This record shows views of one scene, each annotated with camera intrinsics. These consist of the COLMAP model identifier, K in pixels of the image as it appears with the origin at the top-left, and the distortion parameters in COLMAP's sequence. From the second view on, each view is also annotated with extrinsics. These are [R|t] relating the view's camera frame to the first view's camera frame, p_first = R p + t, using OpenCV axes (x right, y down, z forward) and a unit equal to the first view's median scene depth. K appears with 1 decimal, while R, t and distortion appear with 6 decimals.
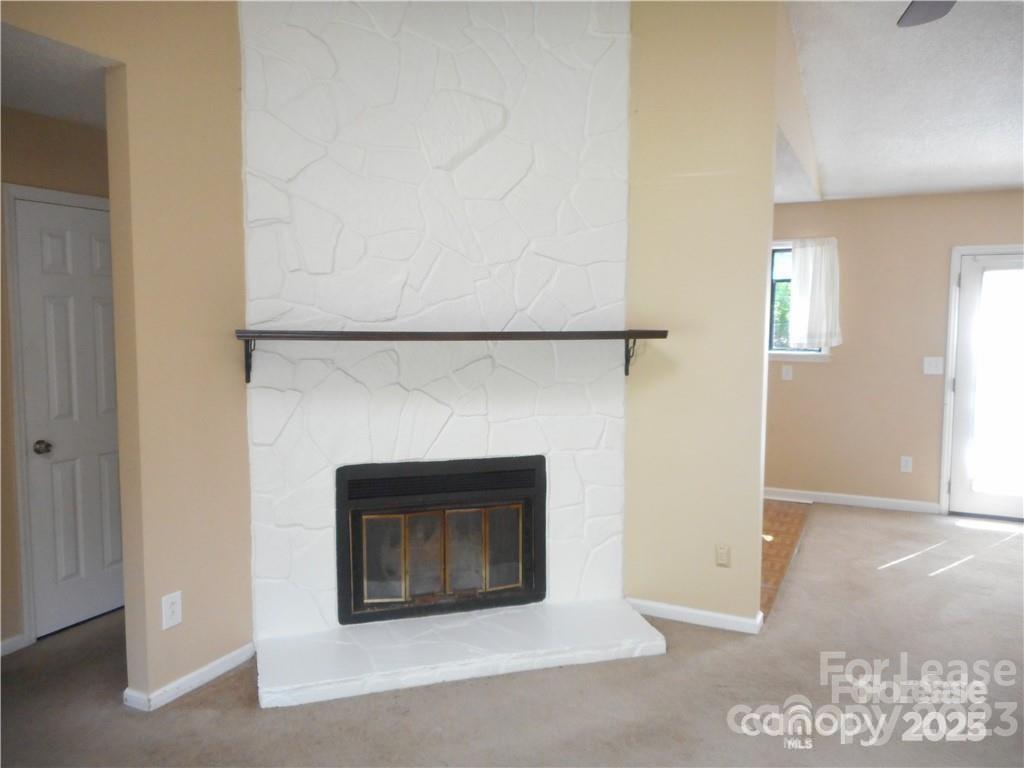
lens RADIAL K [[752.7, 0, 512.0], [0, 752.7, 384.0], [0, 0, 1]] dist [-0.003769, -0.004417]
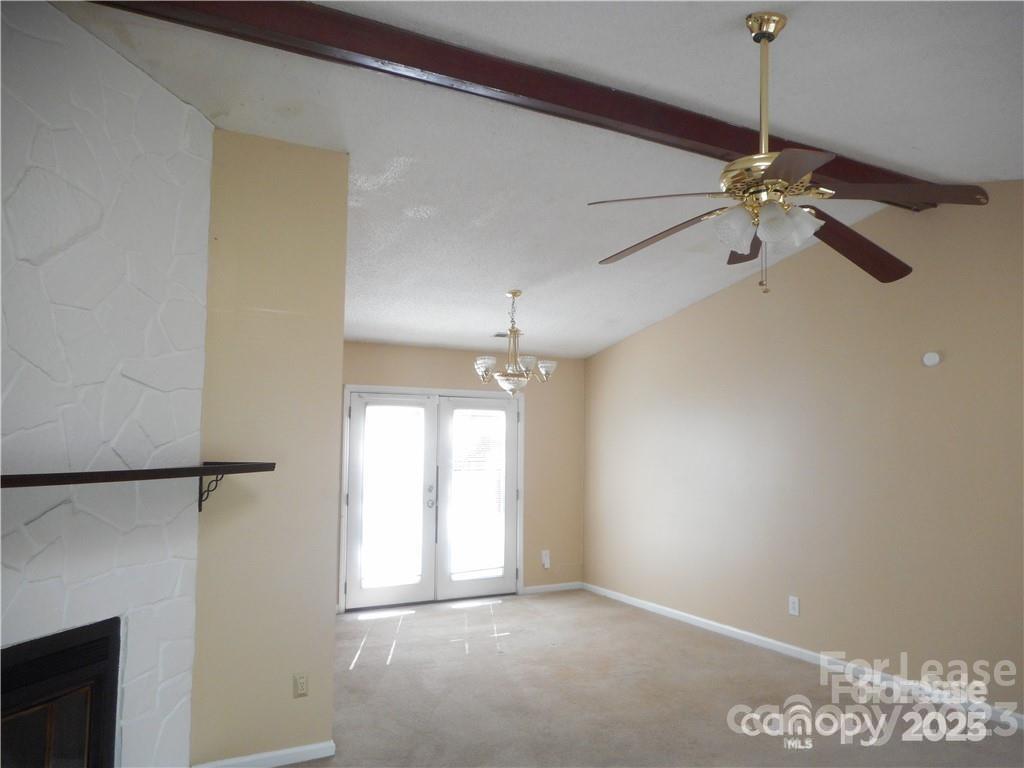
lens RADIAL K [[752.7, 0, 512.0], [0, 752.7, 384.0], [0, 0, 1]] dist [-0.003769, -0.004417]
pose [[0.569920, 0.062154, 0.819346, -0.395252], [0.065154, 0.990577, -0.120463, -0.030495], [-0.819113, 0.122038, 0.560500, 0.151222]]
